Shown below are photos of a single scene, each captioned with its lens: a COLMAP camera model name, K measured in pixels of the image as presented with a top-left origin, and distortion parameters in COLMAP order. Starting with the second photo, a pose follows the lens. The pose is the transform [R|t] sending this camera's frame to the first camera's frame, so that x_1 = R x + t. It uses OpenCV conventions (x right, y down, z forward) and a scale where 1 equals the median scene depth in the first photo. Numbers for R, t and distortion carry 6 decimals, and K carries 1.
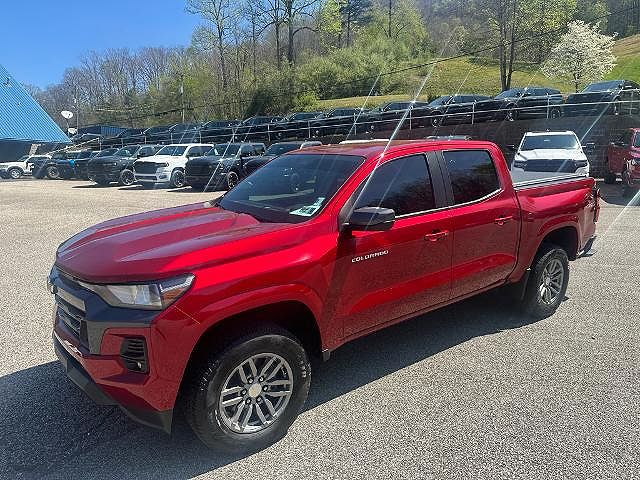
lens RADIAL K [[510.4, 0, 320.0], [0, 510.4, 240.0], [0, 0, 1]] dist [0.010630, -0.007605]
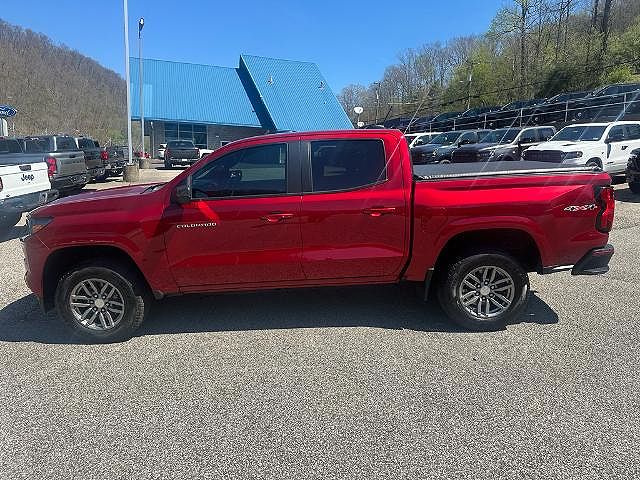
lens RADIAL K [[510.4, 0, 320.0], [0, 510.4, 240.0], [0, 0, 1]] dist [0.010630, -0.007605]
pose [[0.751253, 0.117172, -0.649530, 0.243818], [-0.100448, 0.992949, 0.062944, -0.009140], [0.652326, 0.017957, 0.757726, 0.052811]]
